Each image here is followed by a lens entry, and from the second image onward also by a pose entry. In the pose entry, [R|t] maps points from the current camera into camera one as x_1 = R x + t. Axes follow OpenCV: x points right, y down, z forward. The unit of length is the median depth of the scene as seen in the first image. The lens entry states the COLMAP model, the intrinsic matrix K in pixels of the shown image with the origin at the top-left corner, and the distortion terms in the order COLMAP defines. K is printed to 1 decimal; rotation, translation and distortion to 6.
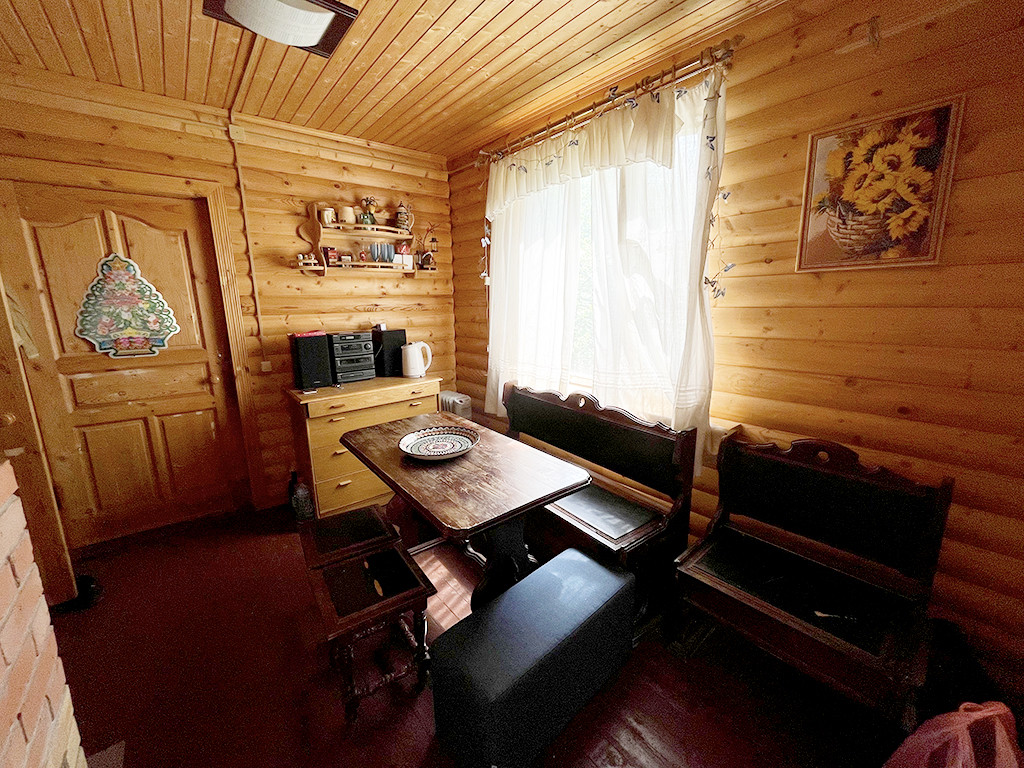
lens RADIAL K [[413.0, 0, 512.0], [0, 413.0, 384.0], [0, 0, 1]] dist [-0.002375, -0.000211]
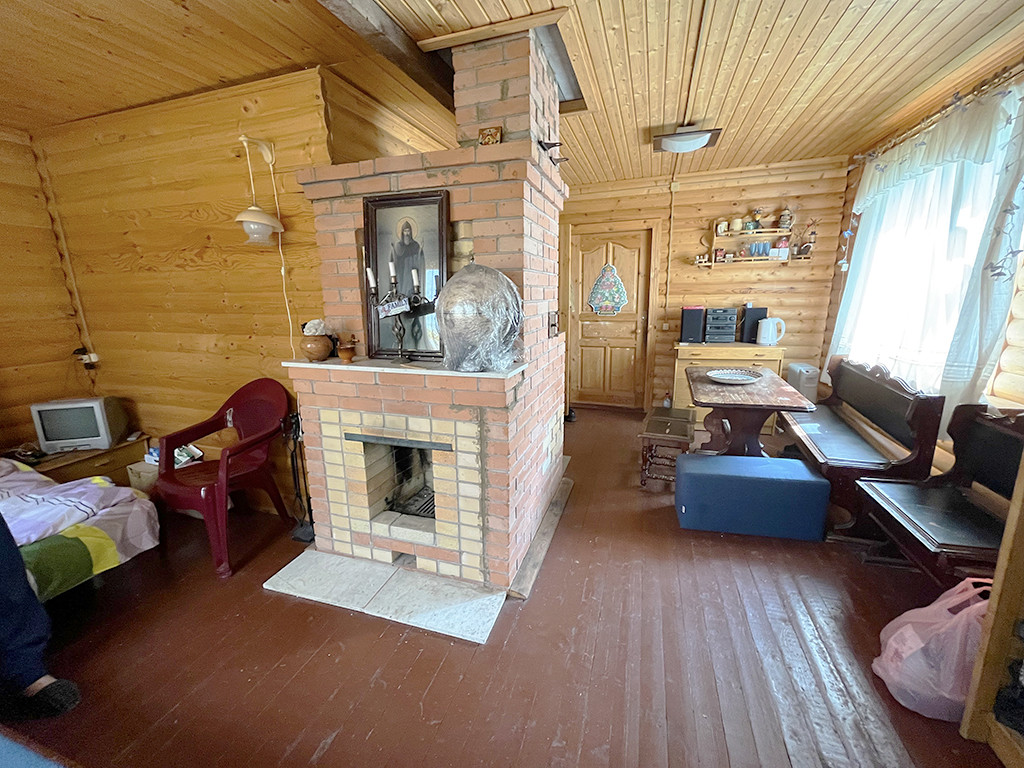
lens RADIAL K [[413.0, 0, 512.0], [0, 413.0, 384.0], [0, 0, 1]] dist [-0.002375, -0.000211]
pose [[0.540508, 0.185776, -0.820572, 0.454525], [-0.155053, 0.980606, 0.119875, 0.077575], [0.826928, 0.062438, 0.558830, -0.399680]]
